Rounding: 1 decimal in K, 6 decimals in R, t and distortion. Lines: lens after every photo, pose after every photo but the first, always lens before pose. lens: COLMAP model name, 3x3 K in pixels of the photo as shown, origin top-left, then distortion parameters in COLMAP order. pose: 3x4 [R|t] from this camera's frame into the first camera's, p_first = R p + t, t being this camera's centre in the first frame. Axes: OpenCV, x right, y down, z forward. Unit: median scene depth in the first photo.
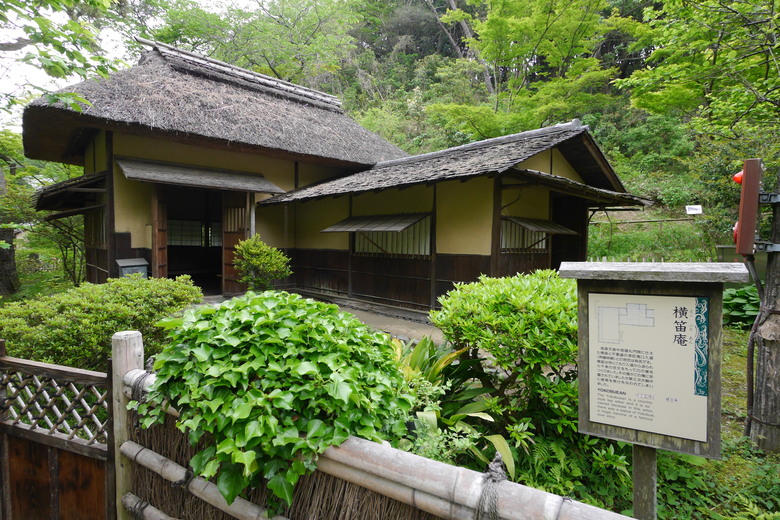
lens RADIAL K [[410.8, 0, 399.6], [0, 410.8, 241.9], [0, 0, 1]] dist [-0.000917, -0.000475]
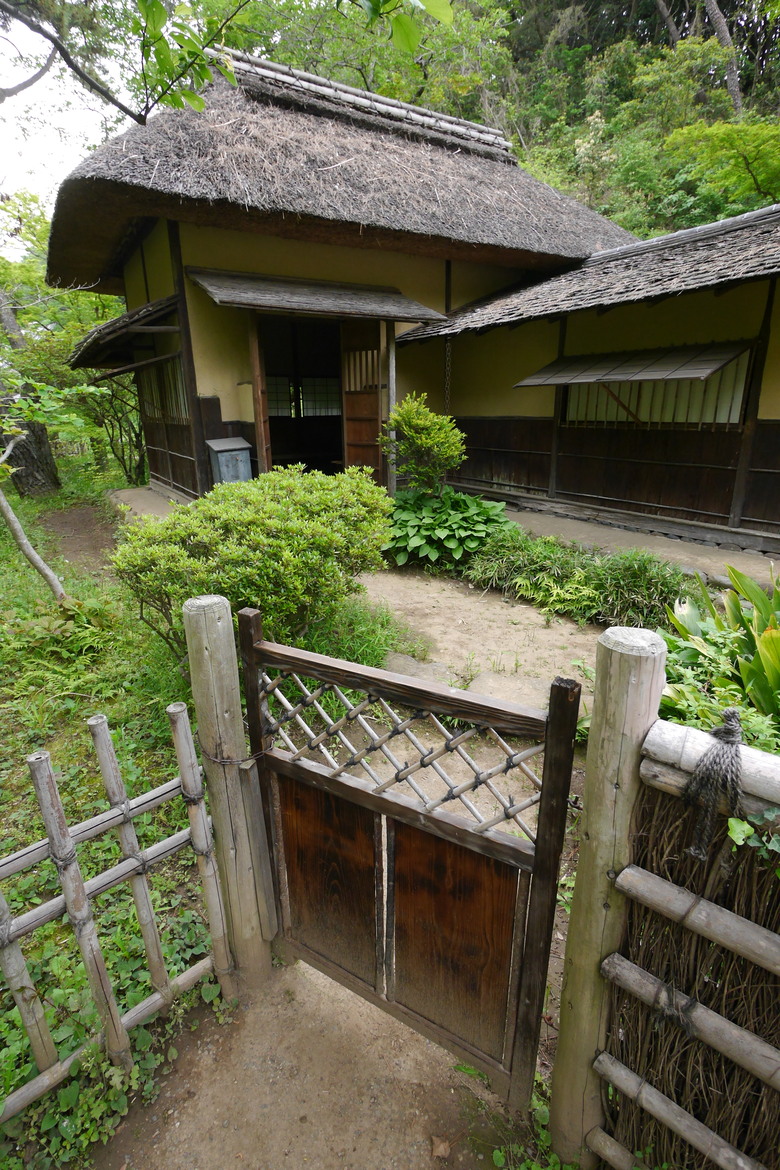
lens RADIAL K [[616.2, 0, 414.4], [0, 616.2, 571.2], [0, 0, 1]] dist [-0.000917, -0.000475]
pose [[0.978560, 0.027969, -0.204052, -0.135956], [0.026229, 0.965748, 0.258154, -0.000428], [0.204283, -0.257972, 0.944309, 0.071832]]
